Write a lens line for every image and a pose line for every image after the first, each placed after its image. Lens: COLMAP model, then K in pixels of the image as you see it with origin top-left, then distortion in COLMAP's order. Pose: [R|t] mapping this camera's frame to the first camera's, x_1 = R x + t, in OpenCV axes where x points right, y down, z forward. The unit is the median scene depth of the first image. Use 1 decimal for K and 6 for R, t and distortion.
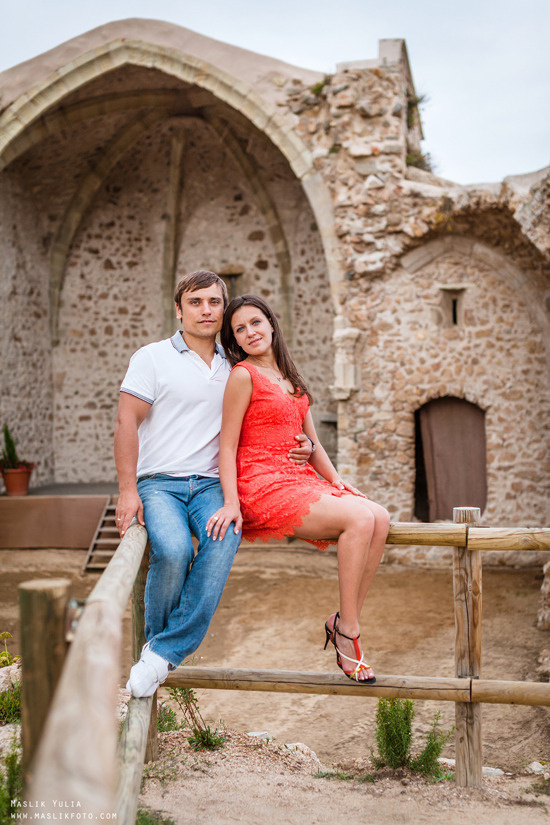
lens RADIAL K [[1101.2, 0, 275.0], [0, 1101.2, 412.5], [0, 0, 1]] dist [-0.009646, 0.052356]
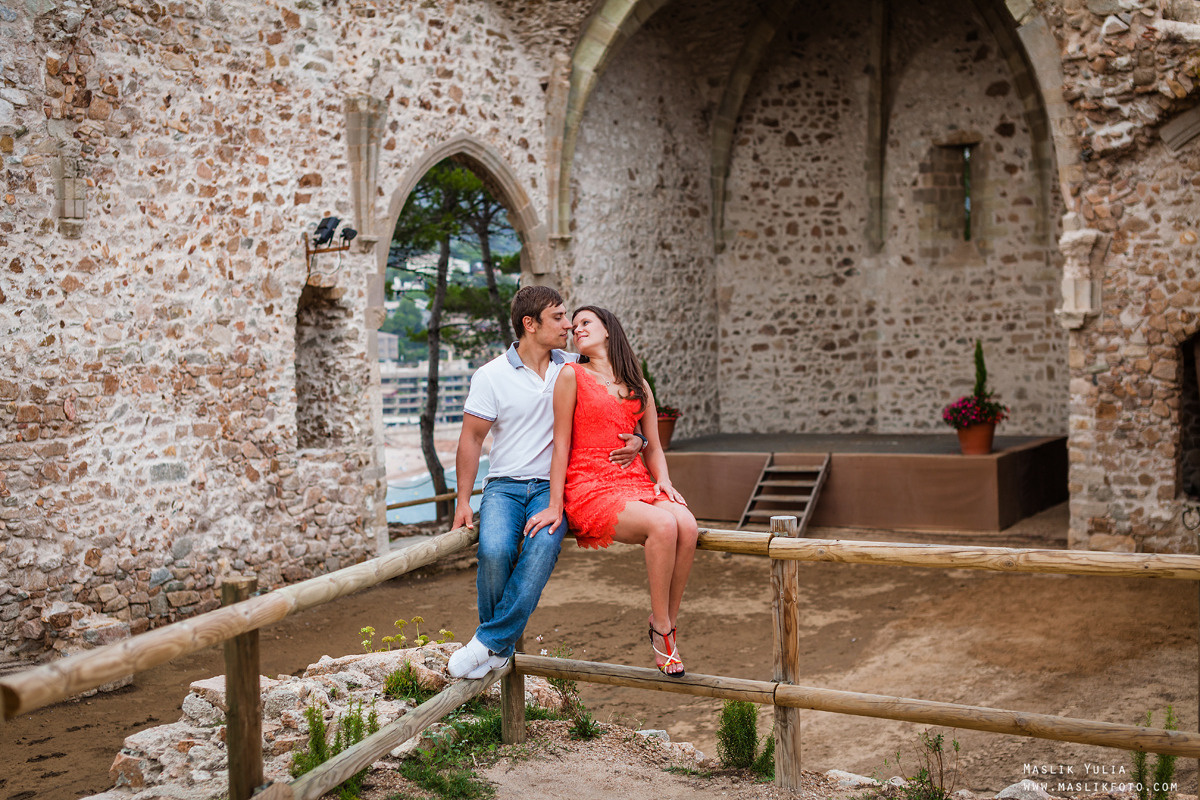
lens RADIAL K [[1601.7, 0, 600.0], [0, 1601.7, 400.0], [0, 0, 1]] dist [-0.009646, 0.052356]
pose [[0.946183, 0.007528, -0.323545, 0.106970], [0.009472, 0.998657, 0.050937, -0.021359], [0.323494, -0.051261, 0.944841, -0.096918]]
